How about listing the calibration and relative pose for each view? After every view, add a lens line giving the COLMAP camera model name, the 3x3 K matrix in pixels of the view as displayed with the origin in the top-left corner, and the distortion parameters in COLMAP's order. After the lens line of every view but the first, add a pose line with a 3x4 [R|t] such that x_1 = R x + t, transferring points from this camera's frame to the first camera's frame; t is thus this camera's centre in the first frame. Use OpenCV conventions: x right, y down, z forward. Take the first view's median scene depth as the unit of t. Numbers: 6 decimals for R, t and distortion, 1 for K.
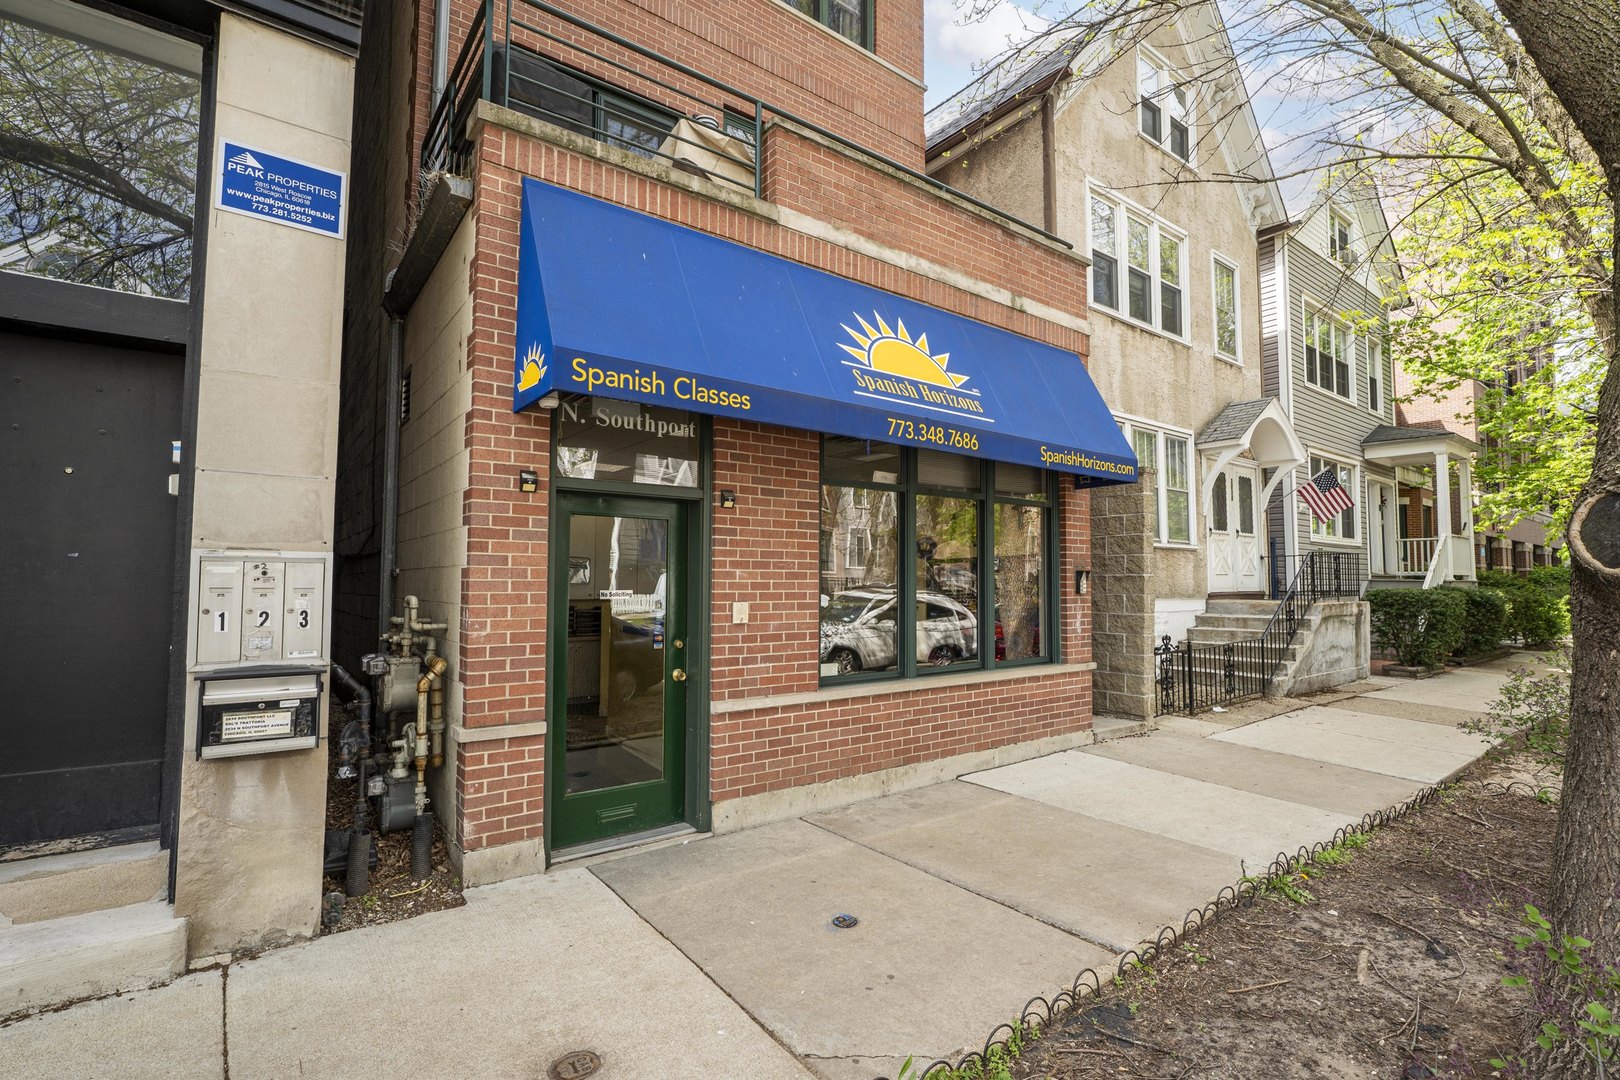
lens RADIAL K [[728.1, 0, 804.4], [0, 728.1, 554.7], [0, 0, 1]] dist [-0.004294, -0.000602]
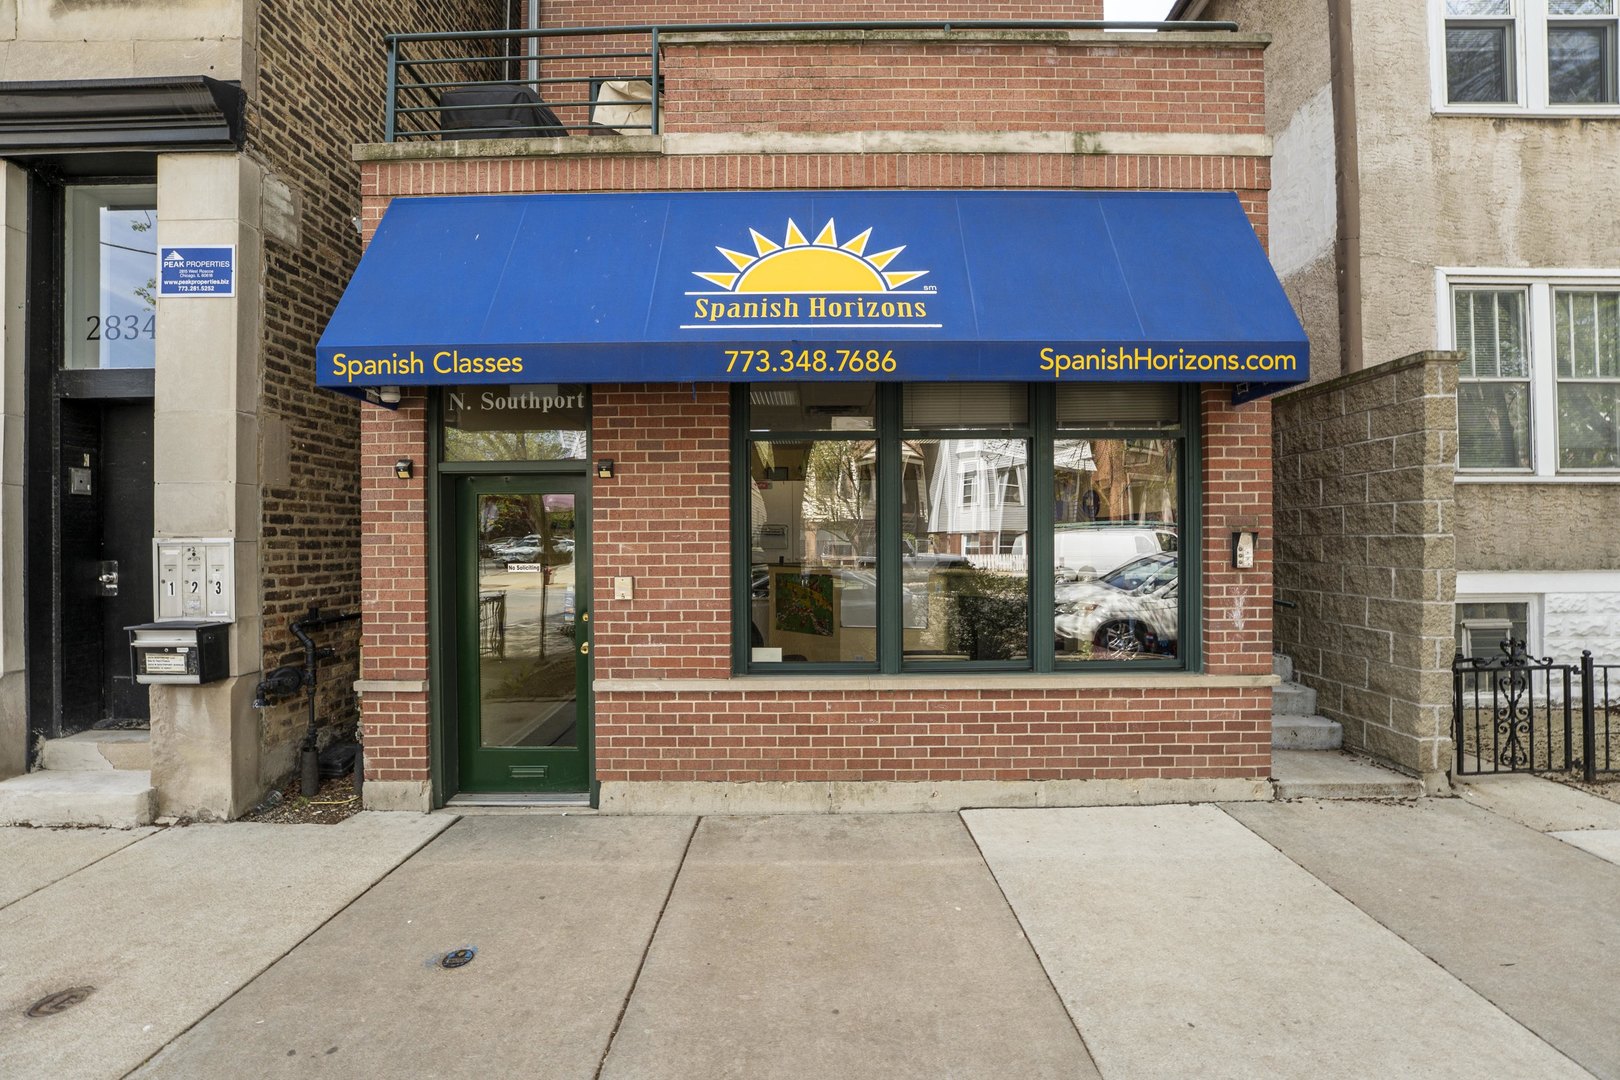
lens RADIAL K [[640.6, 0, 814.5], [0, 640.6, 545.3], [0, 0, 1]] dist [-0.026144, 0.004239]
pose [[0.804964, -0.004642, -0.593306, 0.596968], [0.032237, 0.998835, 0.035922, 0.002270], [0.592448, -0.048042, 0.804175, 0.480132]]
